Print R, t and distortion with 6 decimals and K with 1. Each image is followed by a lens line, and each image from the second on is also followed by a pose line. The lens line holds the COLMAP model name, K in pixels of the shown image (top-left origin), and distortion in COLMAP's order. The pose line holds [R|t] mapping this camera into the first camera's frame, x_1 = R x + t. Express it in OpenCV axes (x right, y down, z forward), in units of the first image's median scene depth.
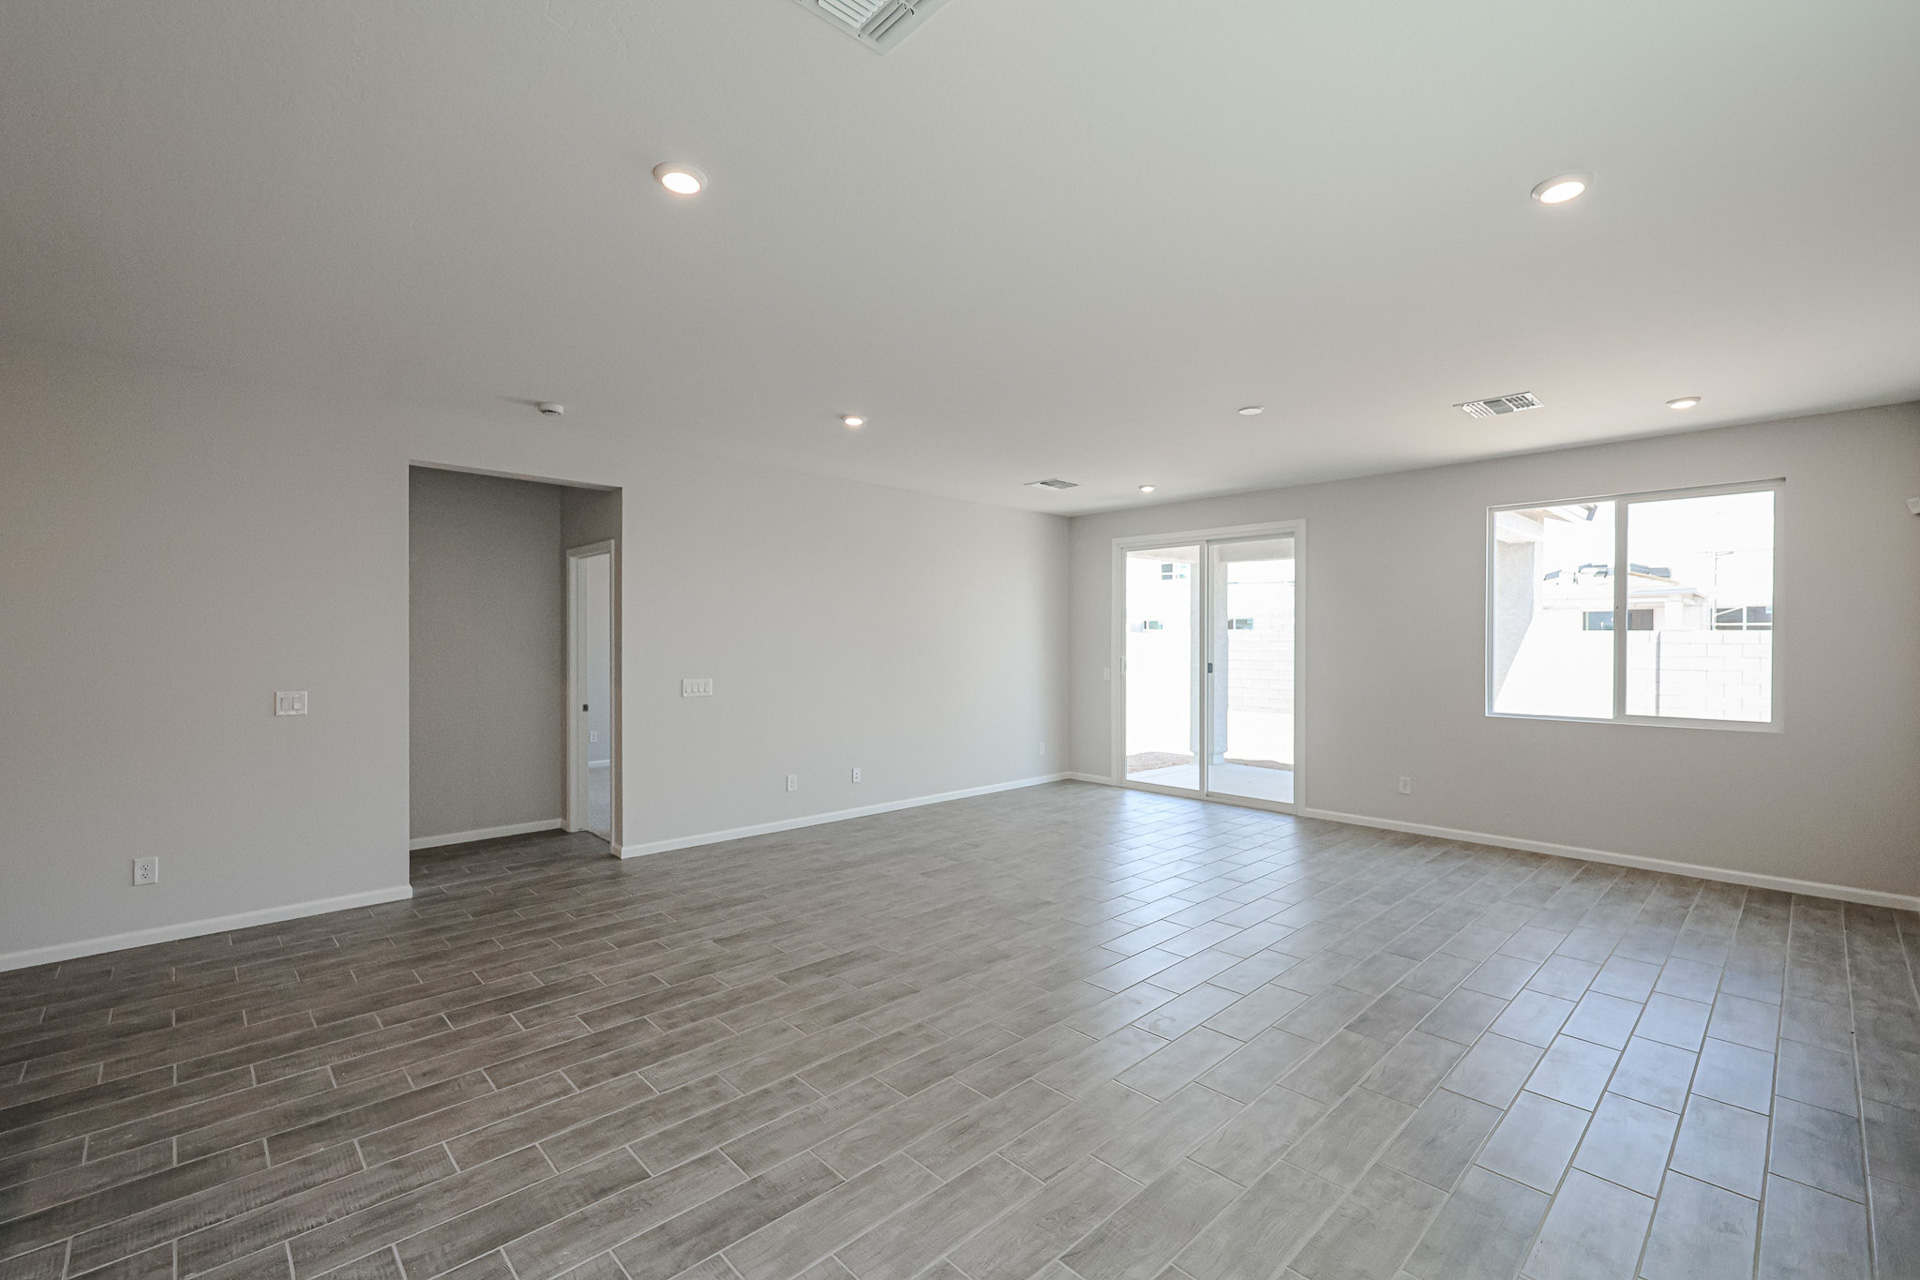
lens RADIAL K [[819.7, 0, 958.3], [0, 819.7, 637.2], [0, 0, 1]] dist [-0.008036, -0.000405]
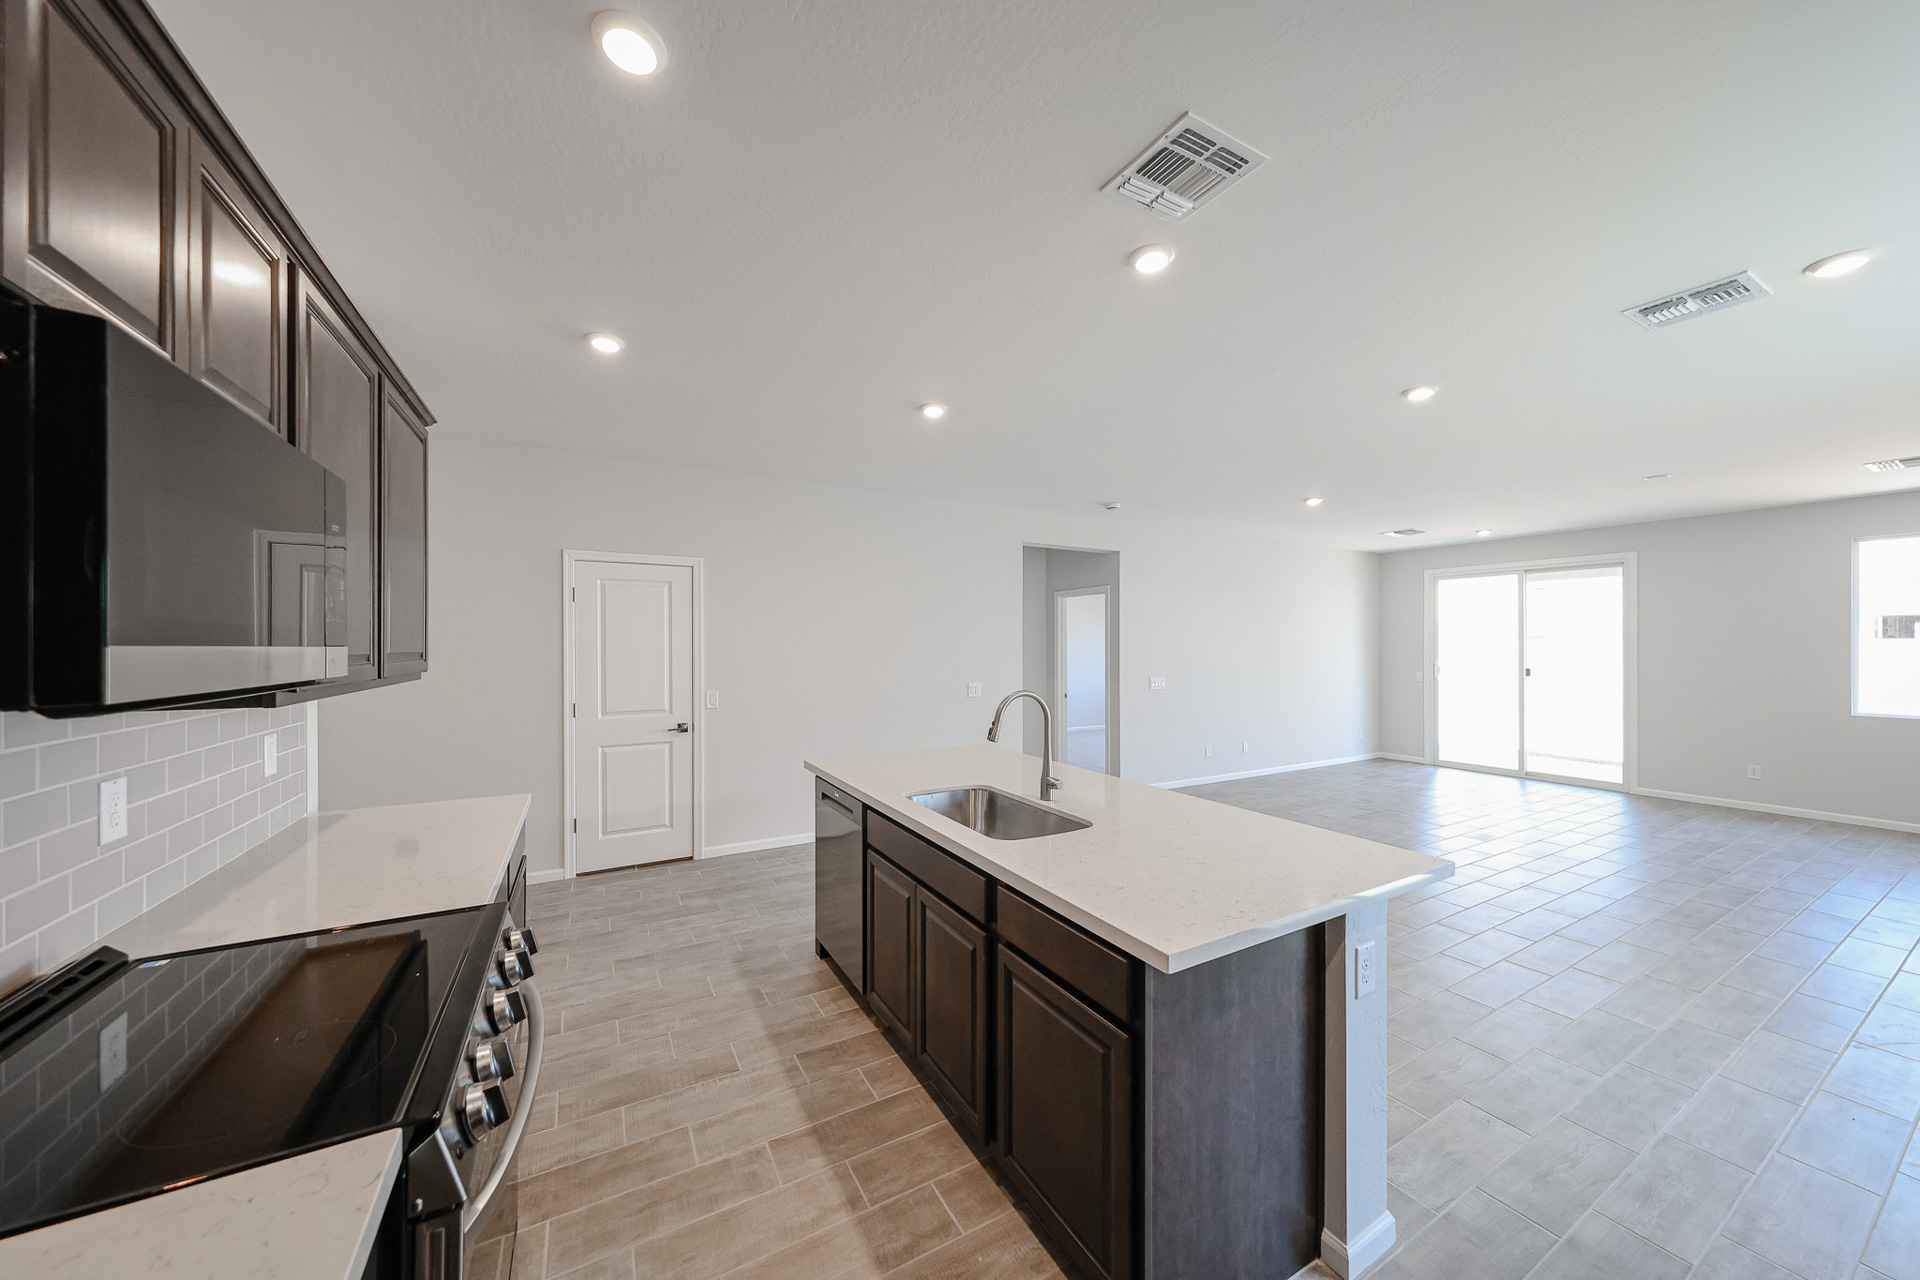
lens RADIAL K [[656.6, 0, 953.5], [0, 656.6, 644.7], [0, 0, 1]] dist [0.003766, -0.000161]
pose [[0.969293, -0.002816, -0.245892, -0.318837], [0.003110, 0.999995, 0.000809, -0.008660], [0.245889, -0.001549, 0.969297, -0.204347]]
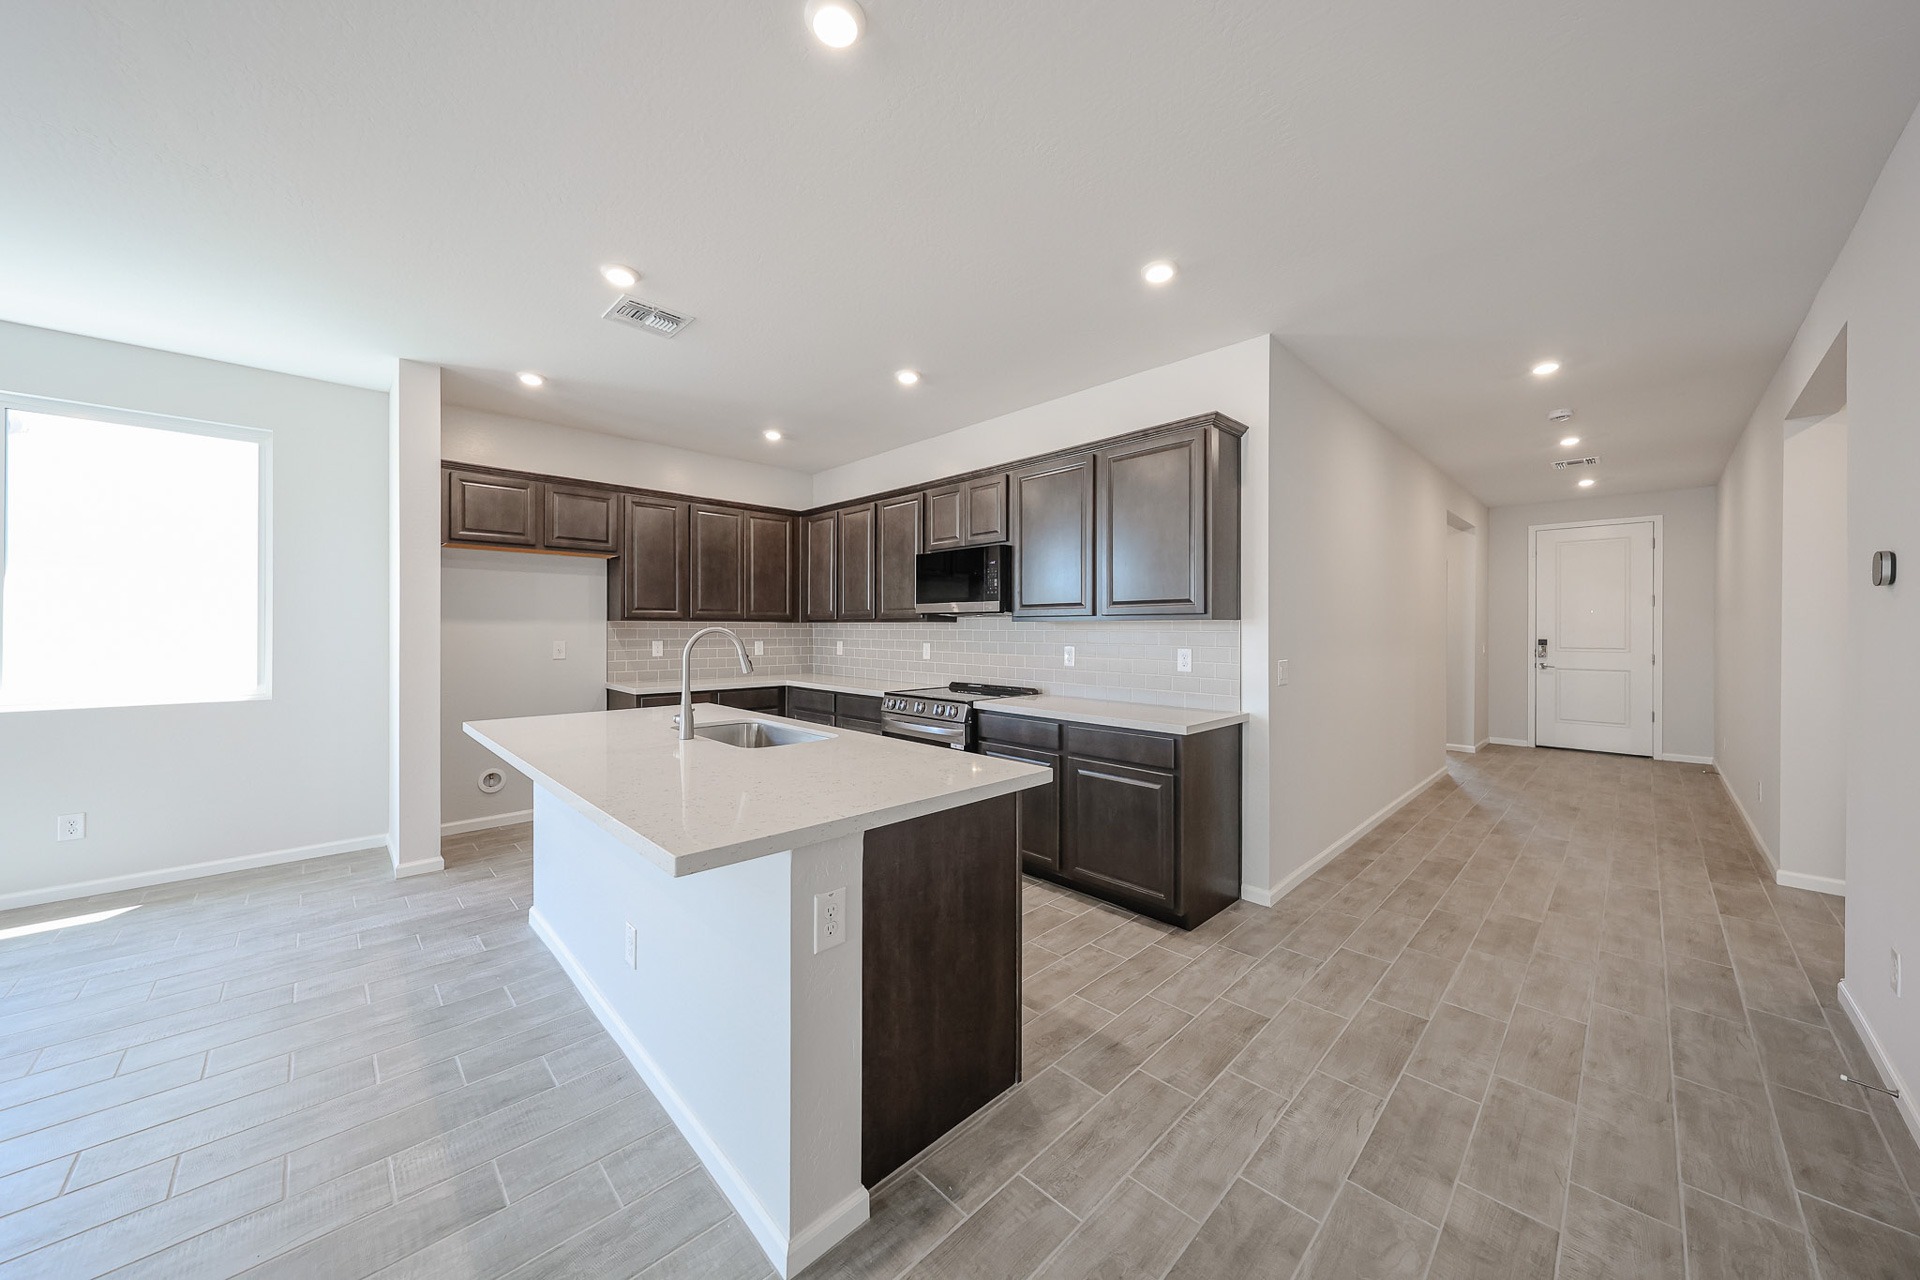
lens RADIAL K [[656.6, 0, 944.7], [0, 656.6, 628.5], [0, 0, 1]] dist [0.003766, -0.000161]
pose [[-0.999980, -0.005955, -0.002063, -0.492905], [-0.005948, 0.999976, -0.003436, 0.017501], [0.002084, -0.003423, -0.999992, 0.501682]]
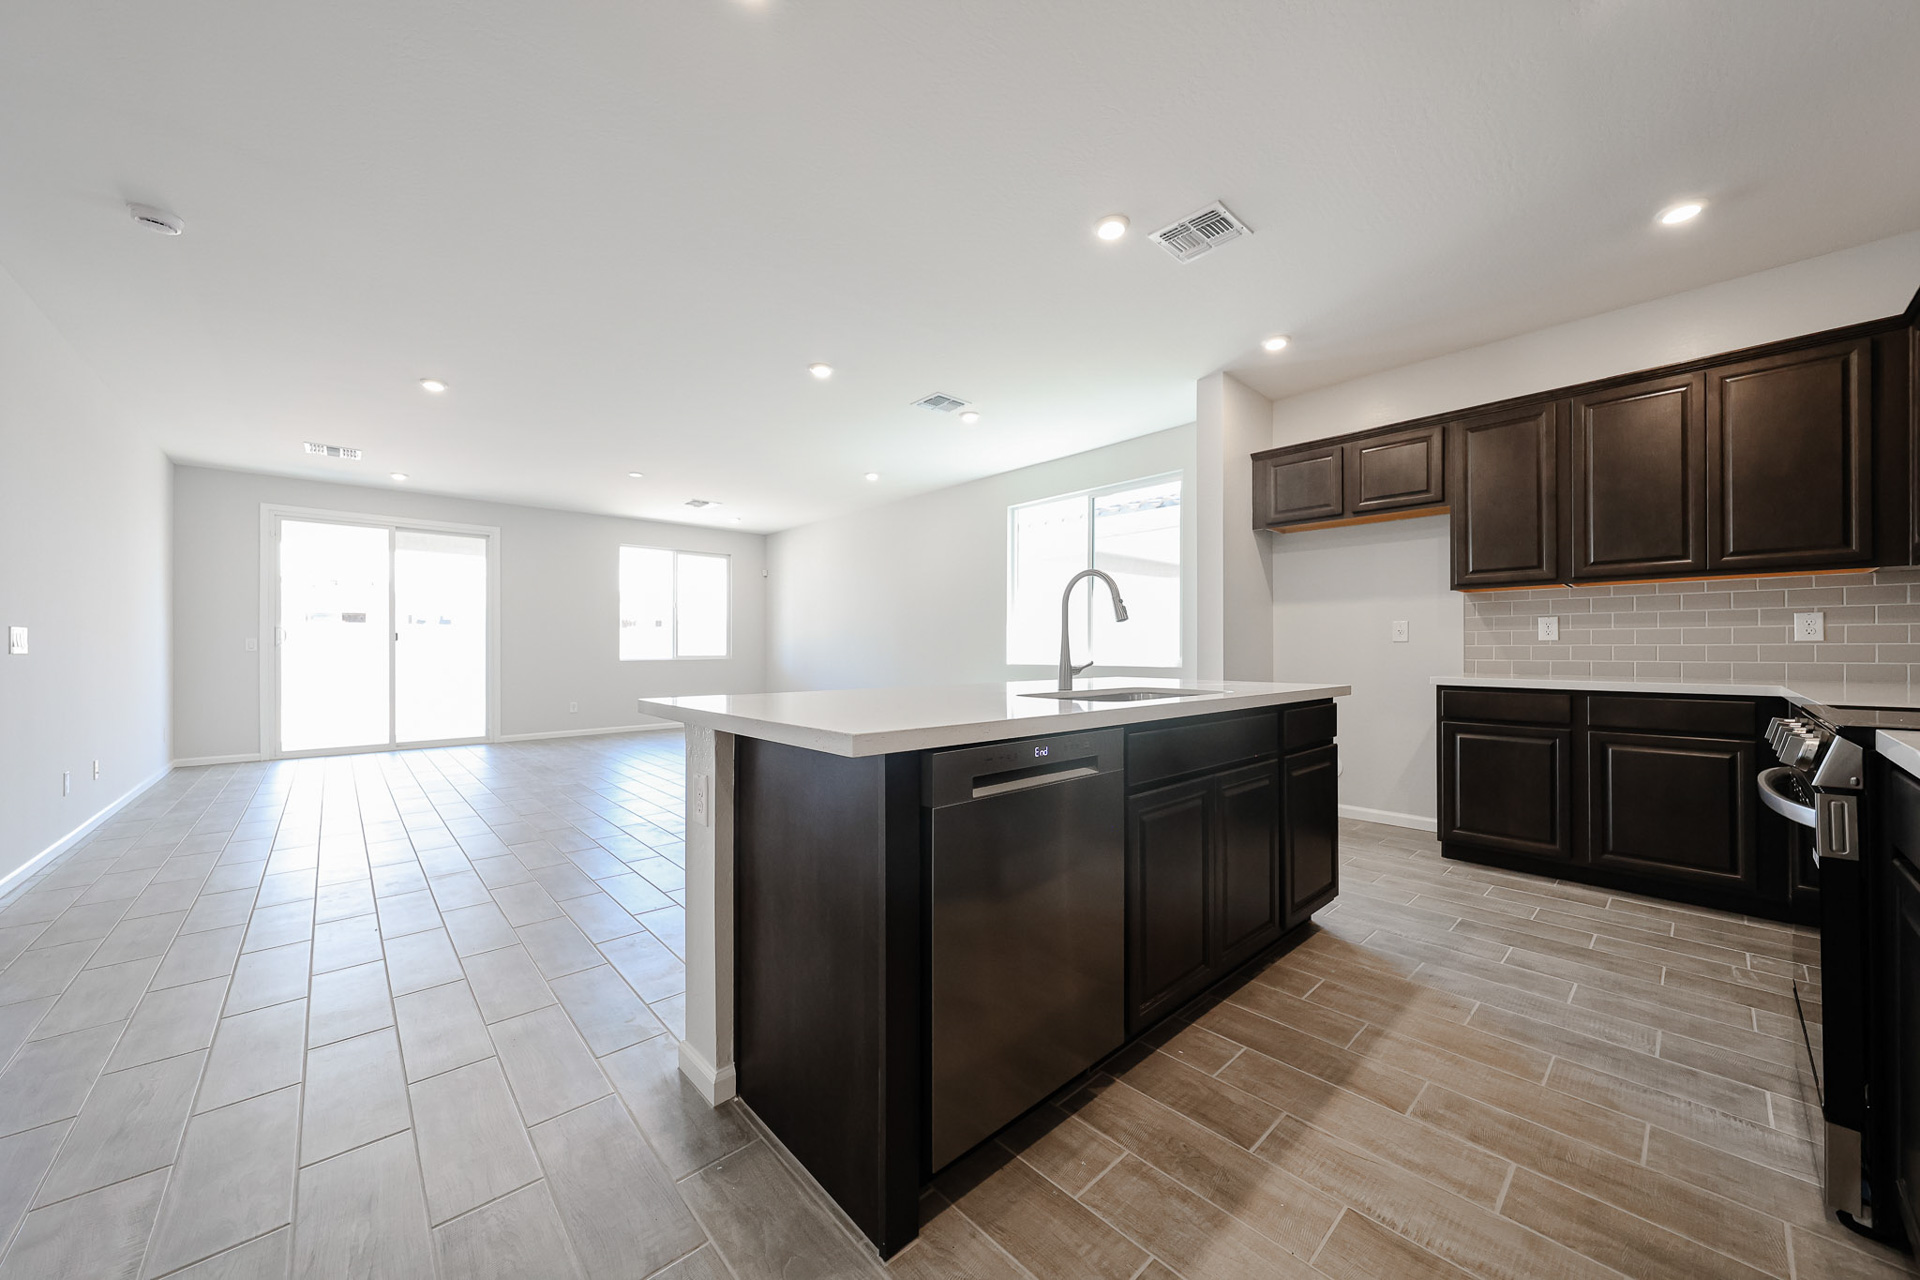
lens RADIAL K [[681.0, 0, 958.0], [0, 681.0, 643.9], [0, 0, 1]] dist [-0.000307, 0.000873]
pose [[0.017666, 0.003997, 0.999836, -0.699010], [-0.002254, 0.999990, -0.003957, 0.054231], [-0.999841, -0.002184, 0.017675, 0.199611]]
